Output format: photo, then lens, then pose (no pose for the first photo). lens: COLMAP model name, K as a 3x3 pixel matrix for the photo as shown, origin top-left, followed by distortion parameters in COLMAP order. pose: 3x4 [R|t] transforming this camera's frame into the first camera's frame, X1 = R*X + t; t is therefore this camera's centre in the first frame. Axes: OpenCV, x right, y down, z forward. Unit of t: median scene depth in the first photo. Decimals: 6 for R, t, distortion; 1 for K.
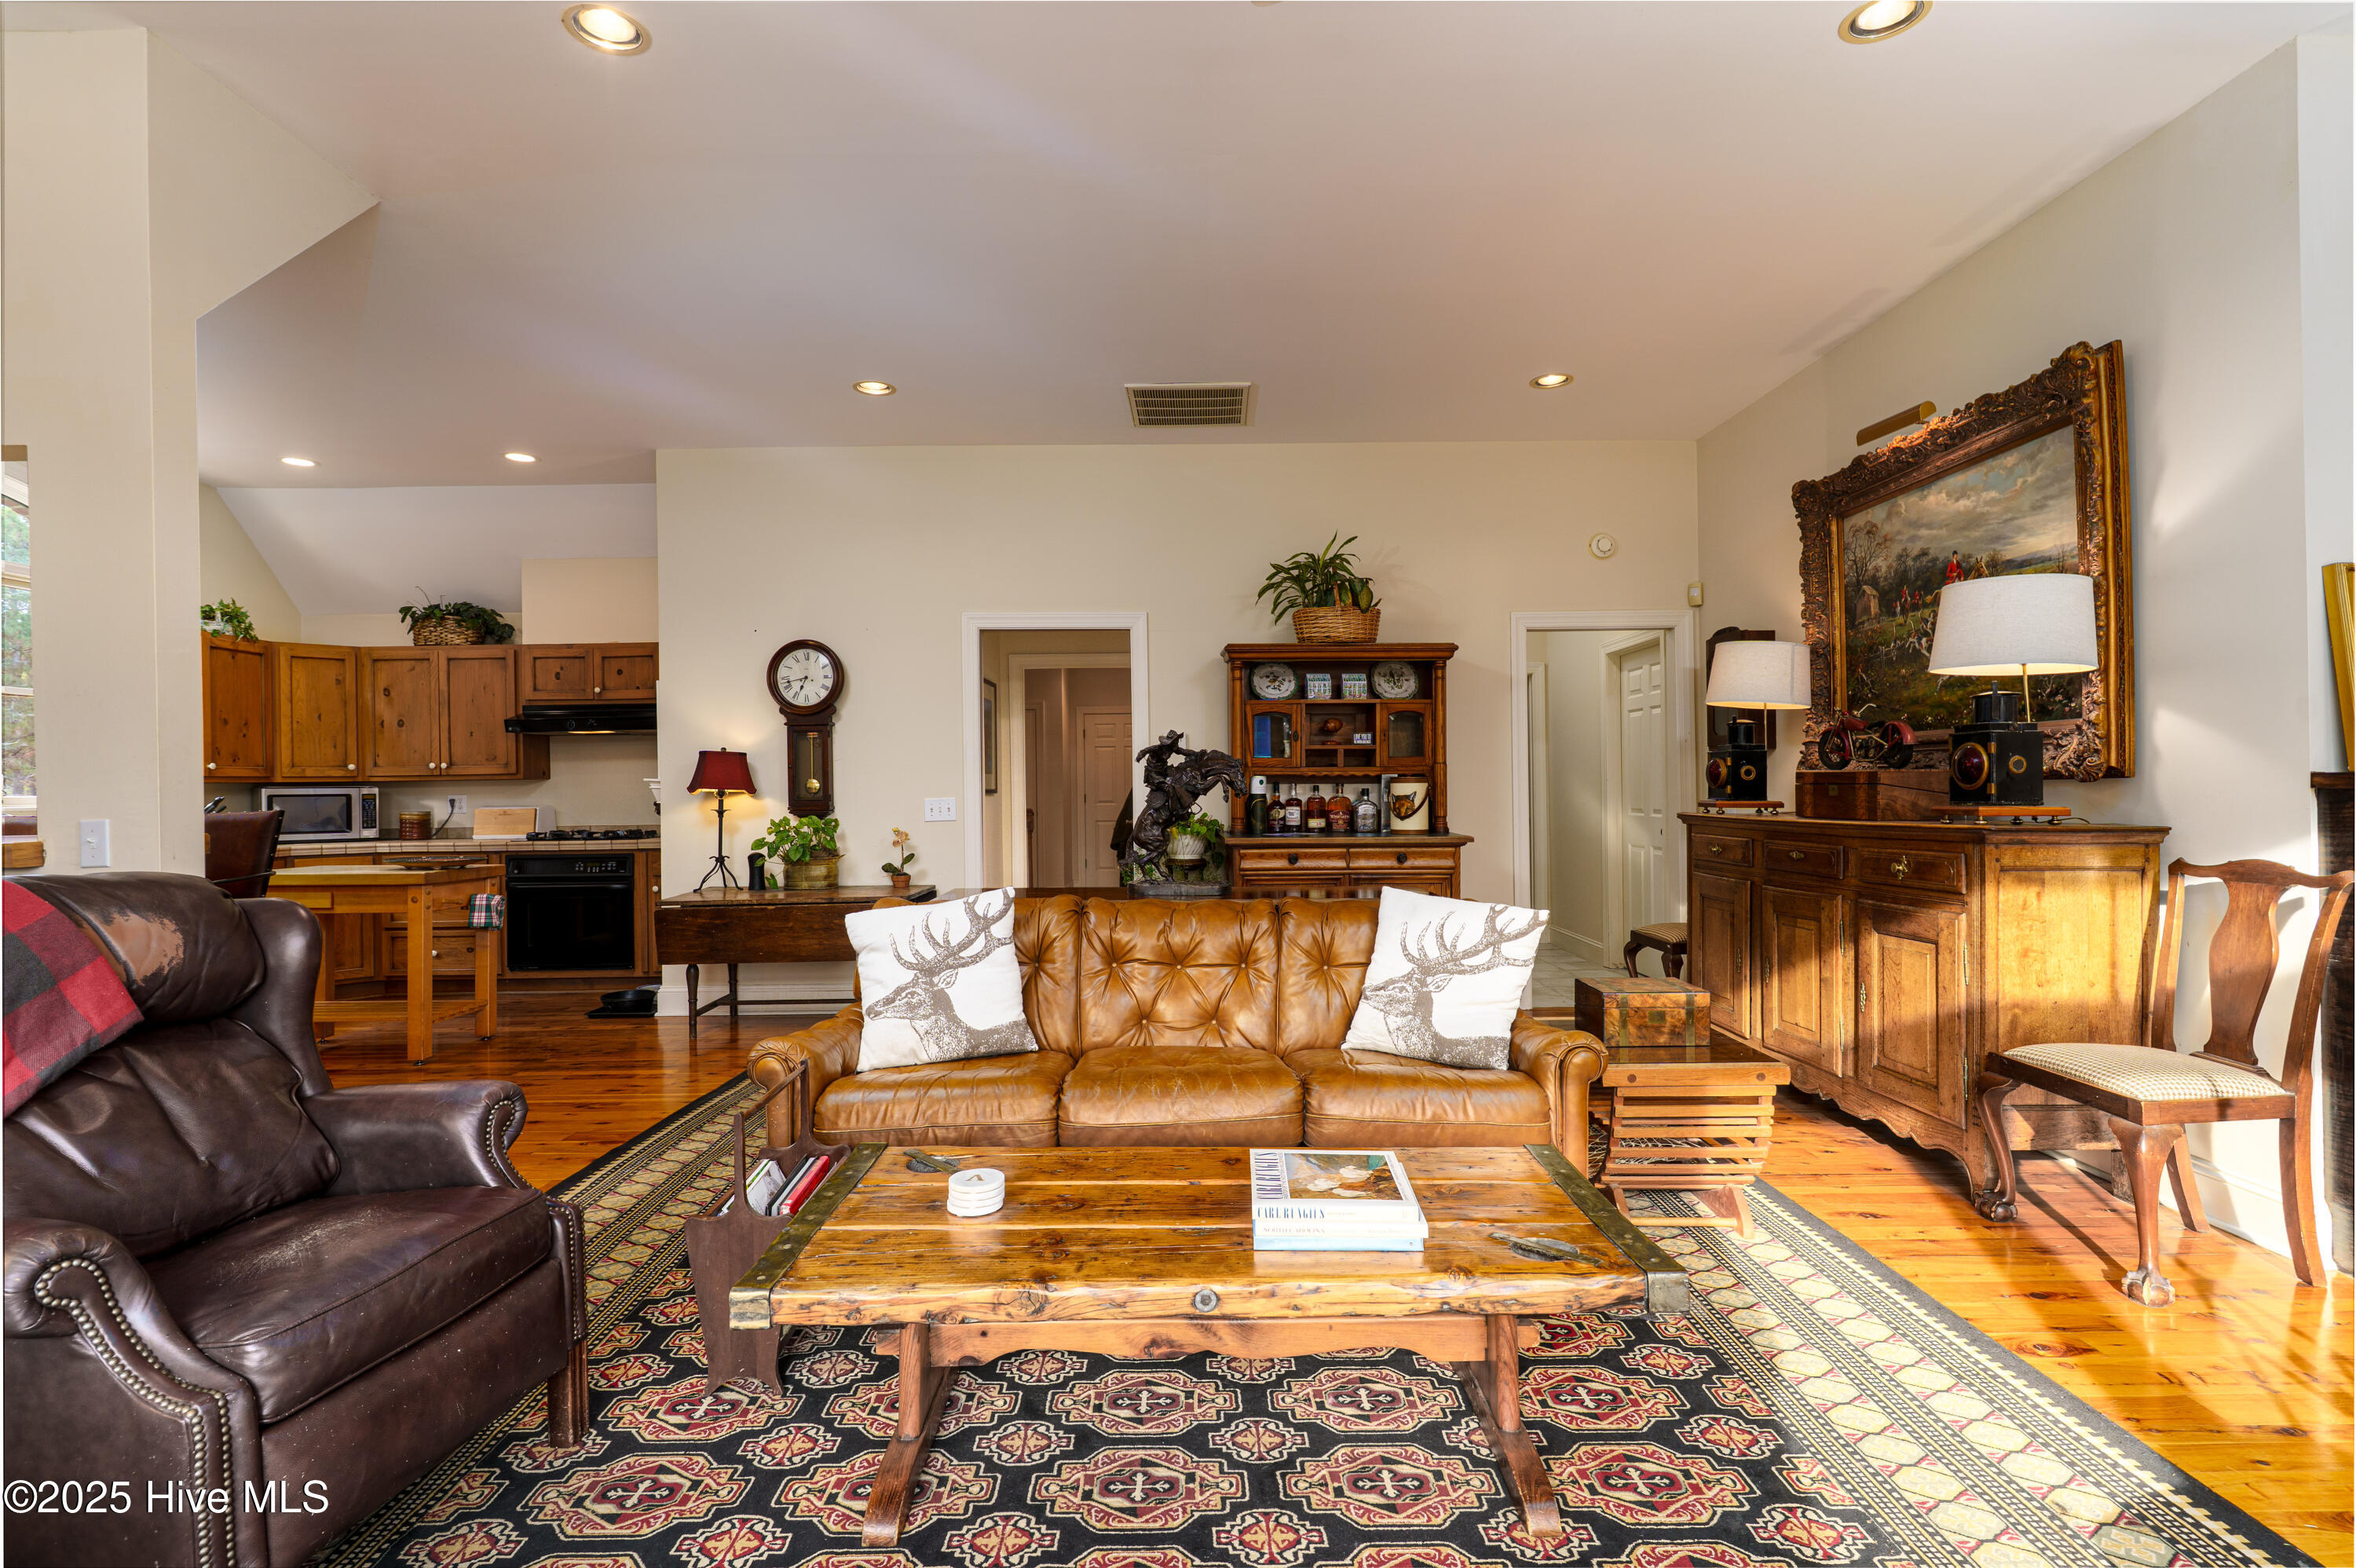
lens RADIAL K [[1117.2, 0, 1177.8], [0, 1117.2, 786.4], [0, 0, 1]] dist [0.001207, -0.000777]
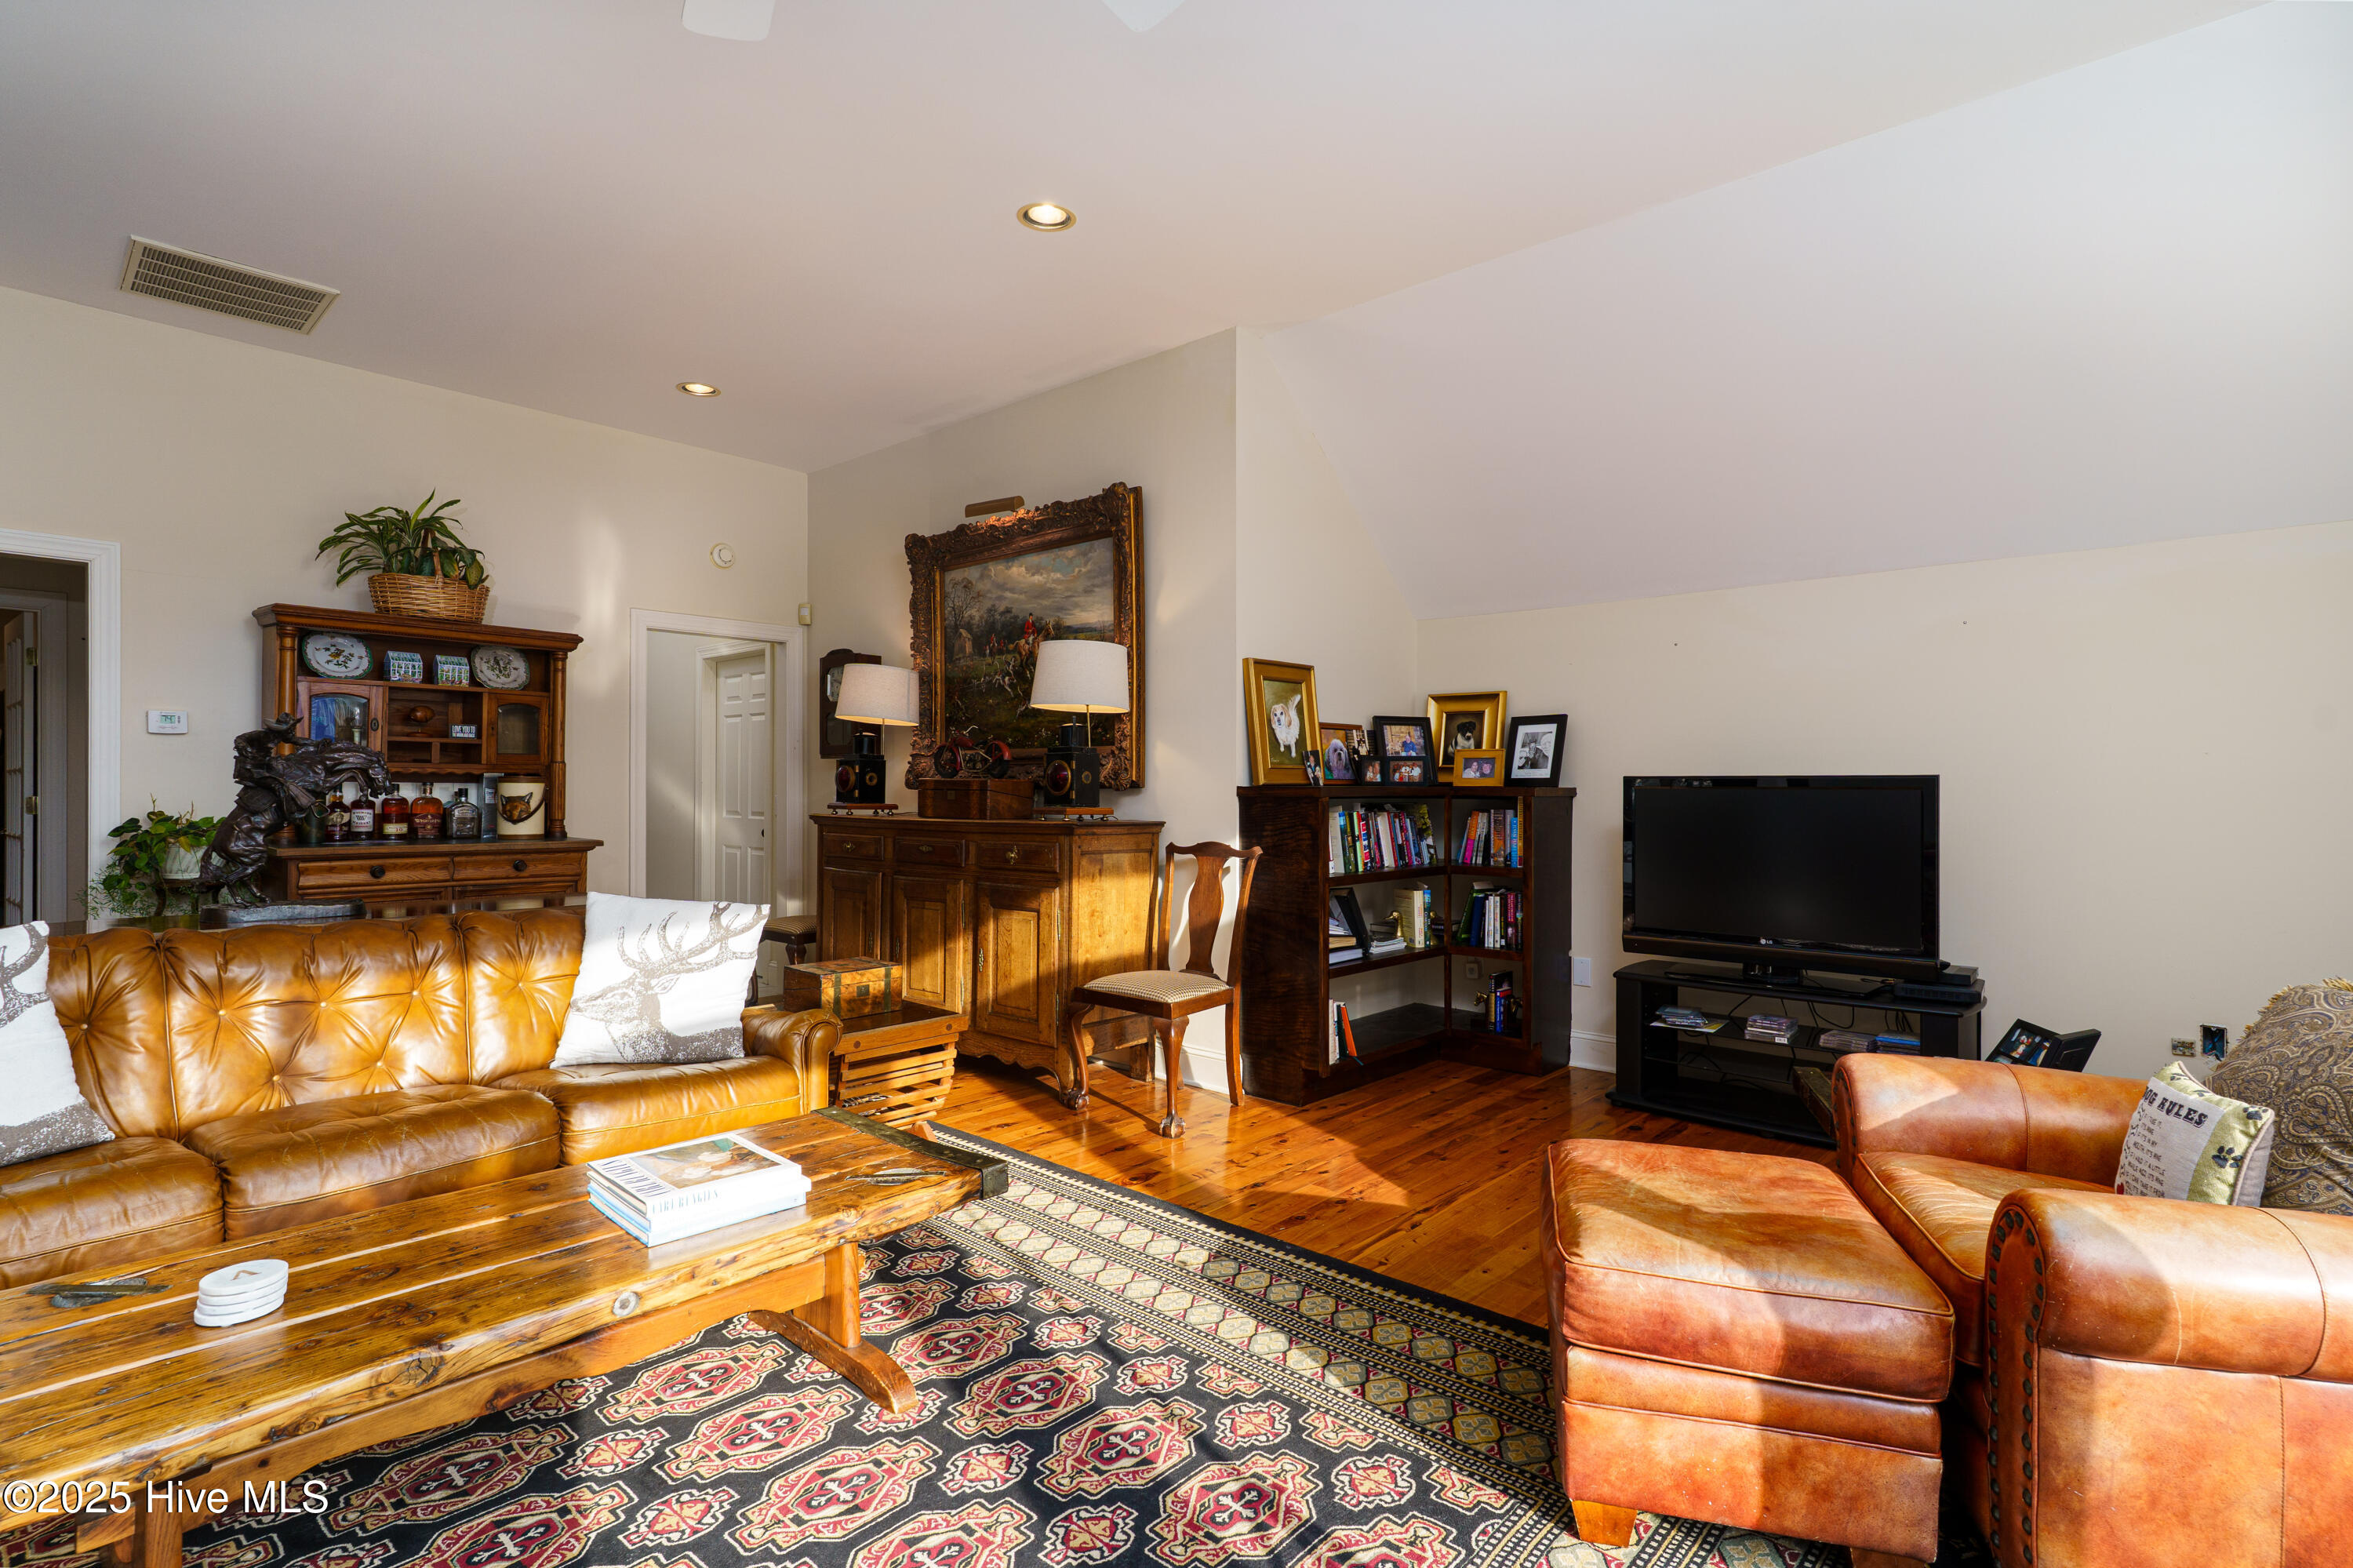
lens RADIAL K [[1138.1, 0, 1176.5], [0, 1138.1, 784.0], [0, 0, 1]] dist [-0.002017, -0.000059]
pose [[0.666133, 0.015845, 0.745664, -0.198073], [-0.012062, 0.999872, -0.010472, 0.001610], [-0.745735, -0.002019, 0.666239, -0.017617]]
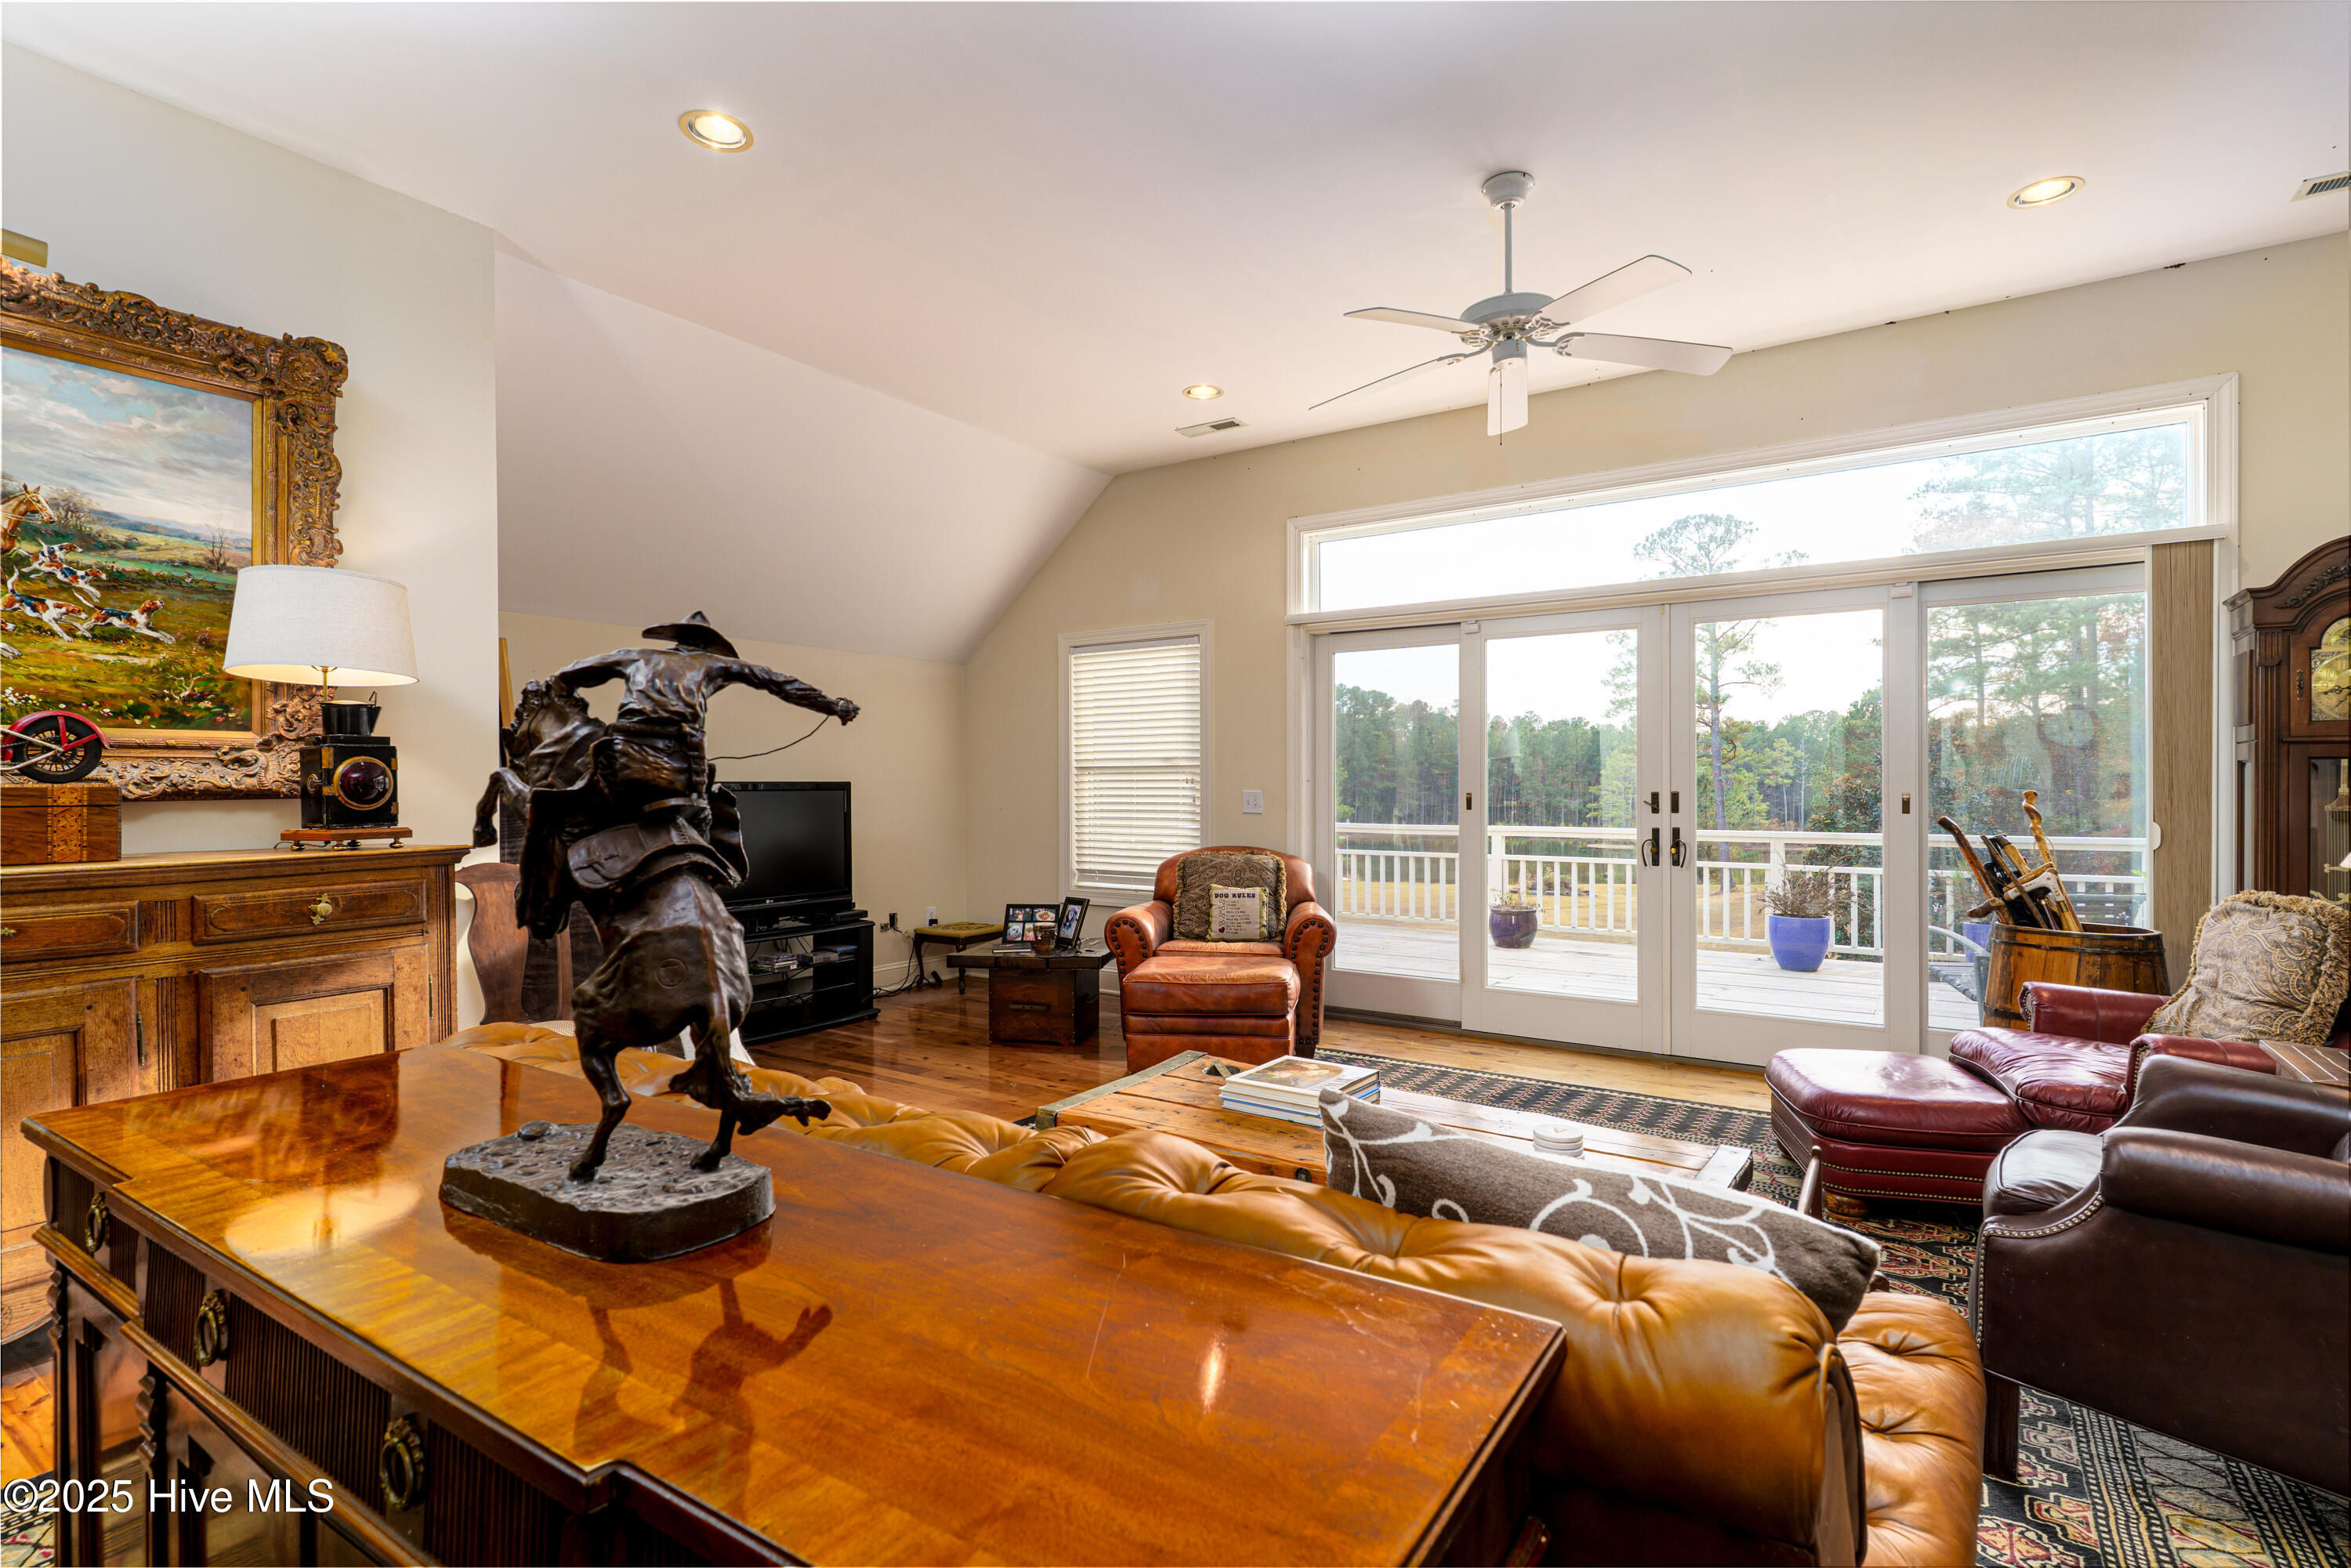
lens RADIAL K [[1114.9, 0, 1175.3], [0, 1114.9, 786.4], [0, 0, 1]] dist [0.001207, -0.000777]
pose [[-0.828868, 0.014362, 0.559261, -0.286418], [0.012751, 0.999896, -0.006780, -0.001433], [-0.559300, 0.001511, -0.828964, 1.243000]]
